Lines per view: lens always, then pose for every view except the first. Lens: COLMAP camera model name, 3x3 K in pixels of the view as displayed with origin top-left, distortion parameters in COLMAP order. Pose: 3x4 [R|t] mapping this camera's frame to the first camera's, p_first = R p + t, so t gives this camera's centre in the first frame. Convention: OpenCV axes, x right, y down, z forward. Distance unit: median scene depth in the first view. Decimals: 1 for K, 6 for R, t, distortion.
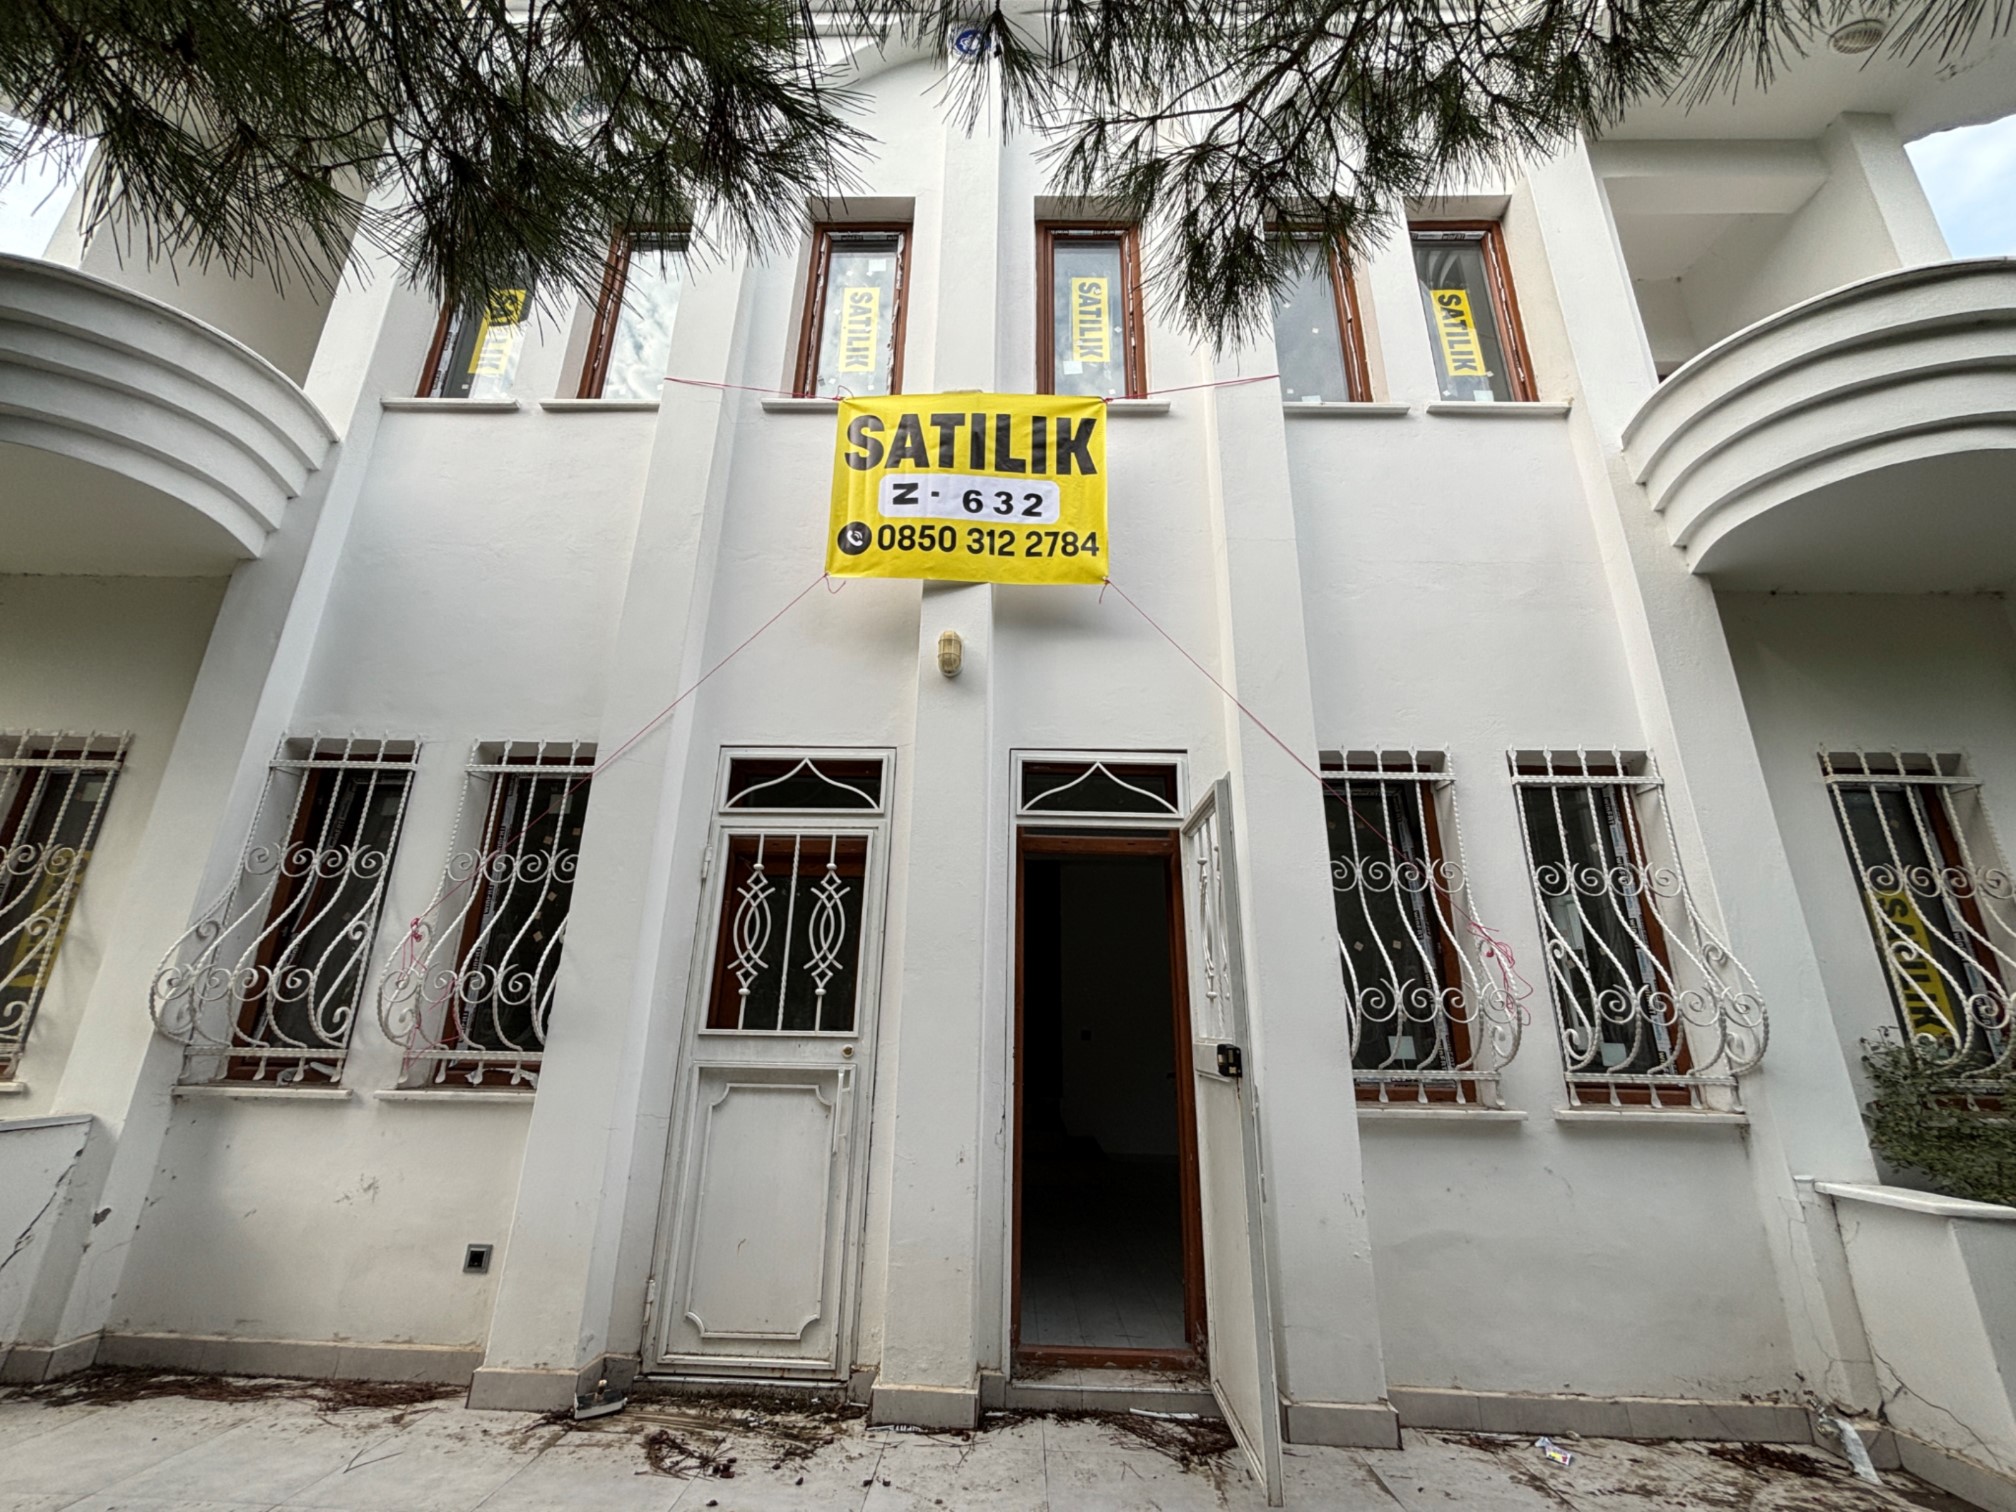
lens RADIAL K [[805.0, 0, 1008.0], [0, 805.0, 756.0], [0, 0, 1]] dist [0.005192, -0.000299]
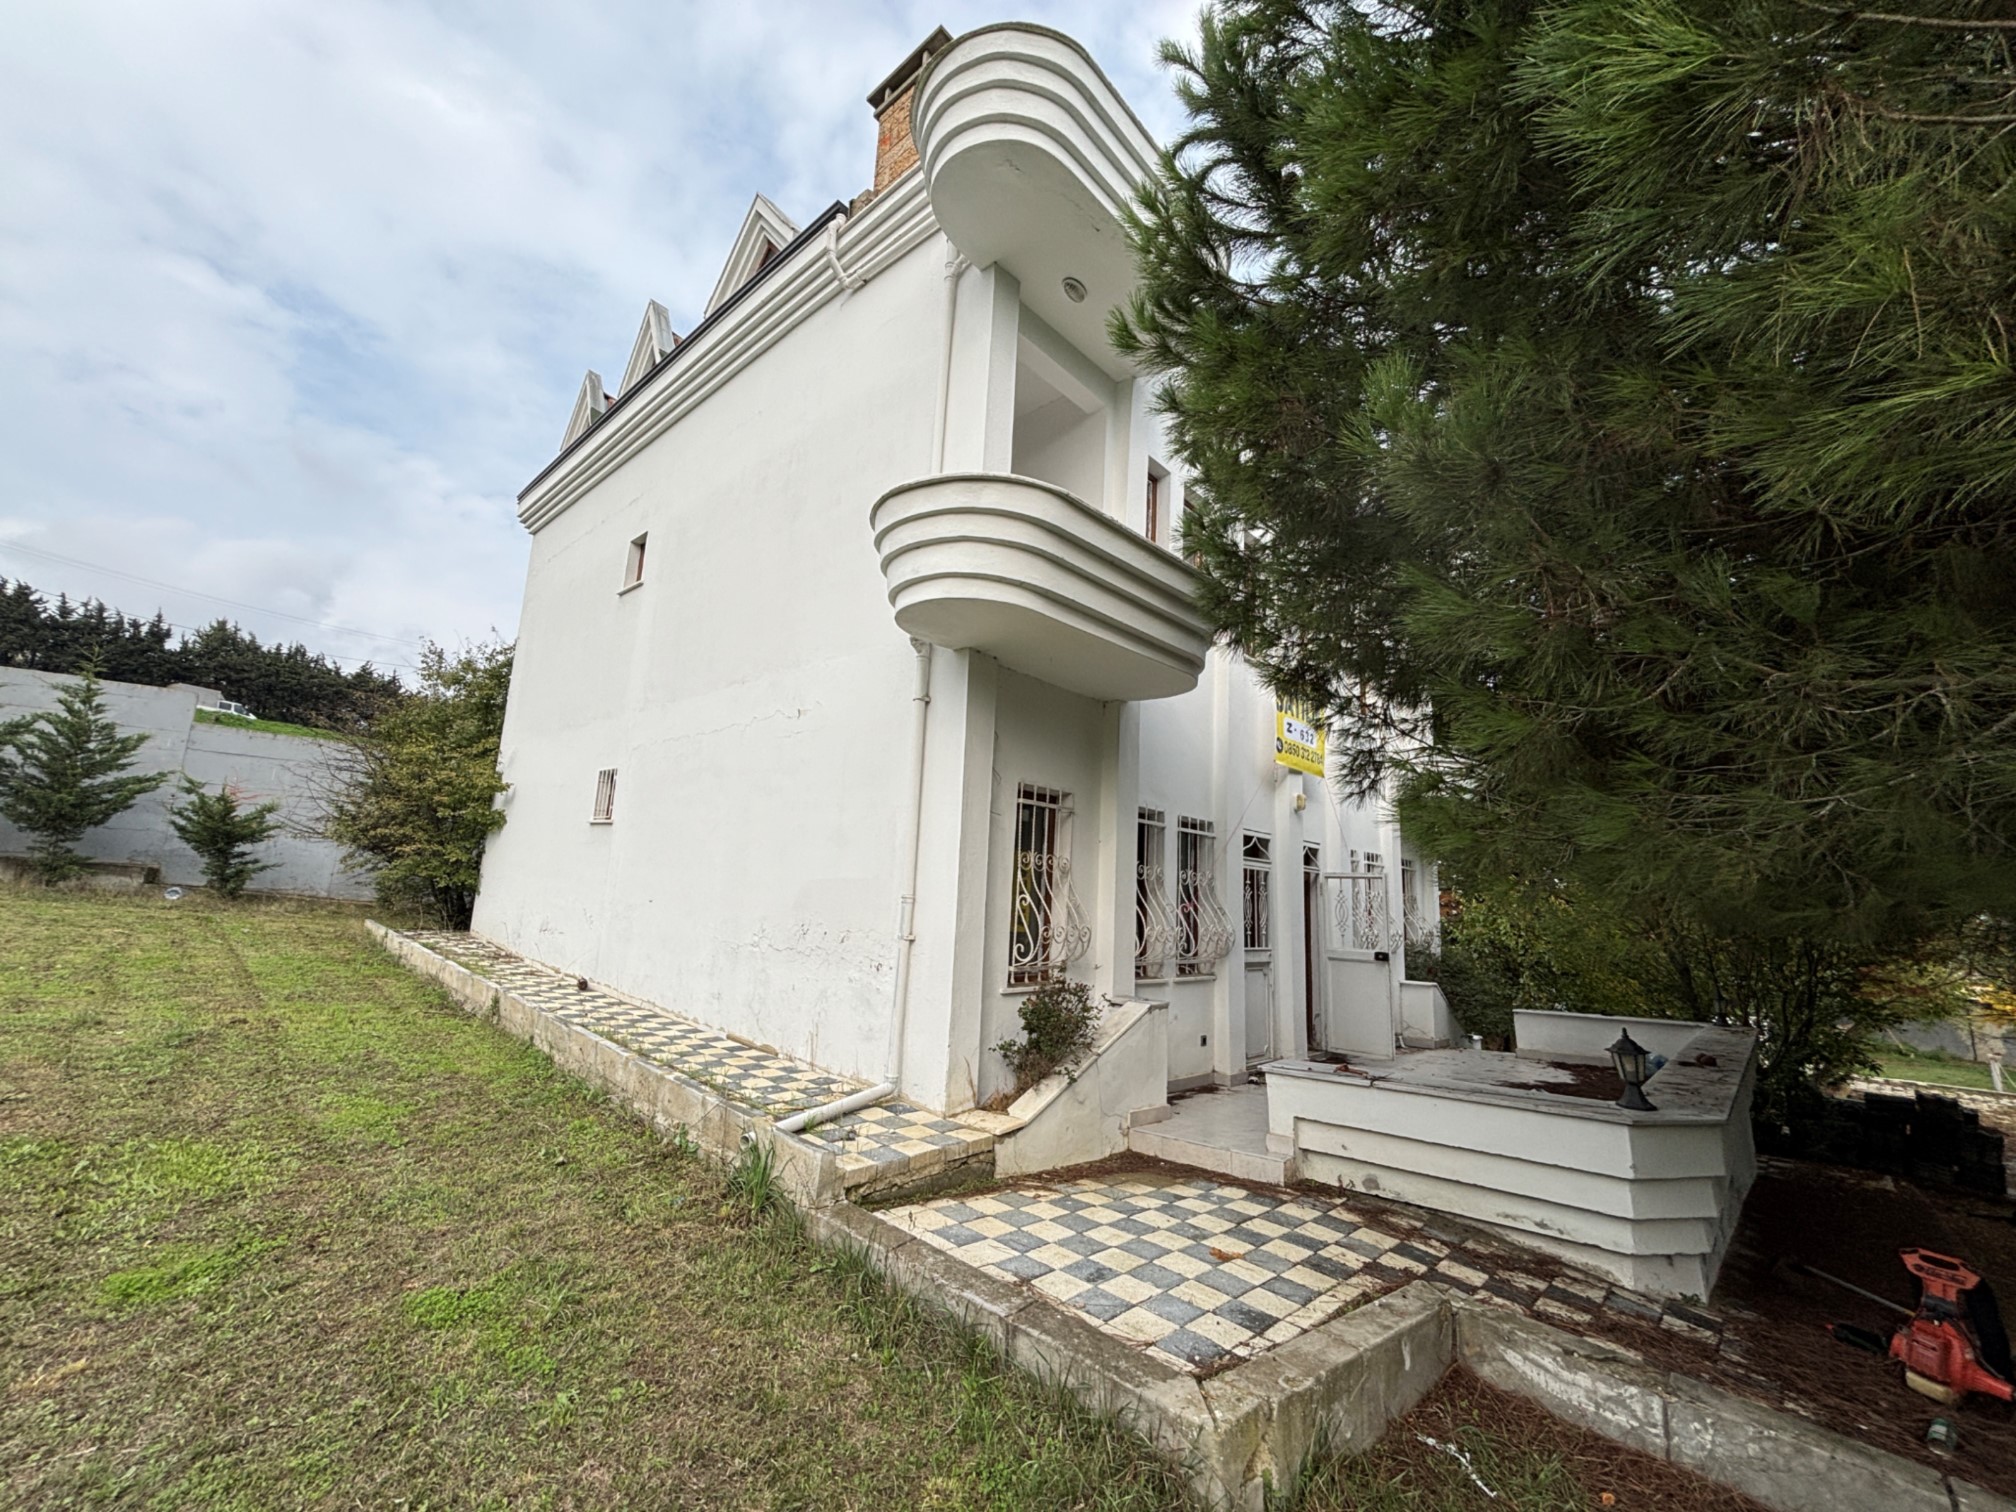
lens RADIAL K [[805.0, 0, 1008.0], [0, 805.0, 756.0], [0, 0, 1]] dist [0.005192, -0.000299]
pose [[0.582763, 0.133987, 0.801520, -1.468674], [-0.181034, 0.982933, -0.032688, -0.011262], [-0.792221, -0.126054, 0.597073, 0.068638]]
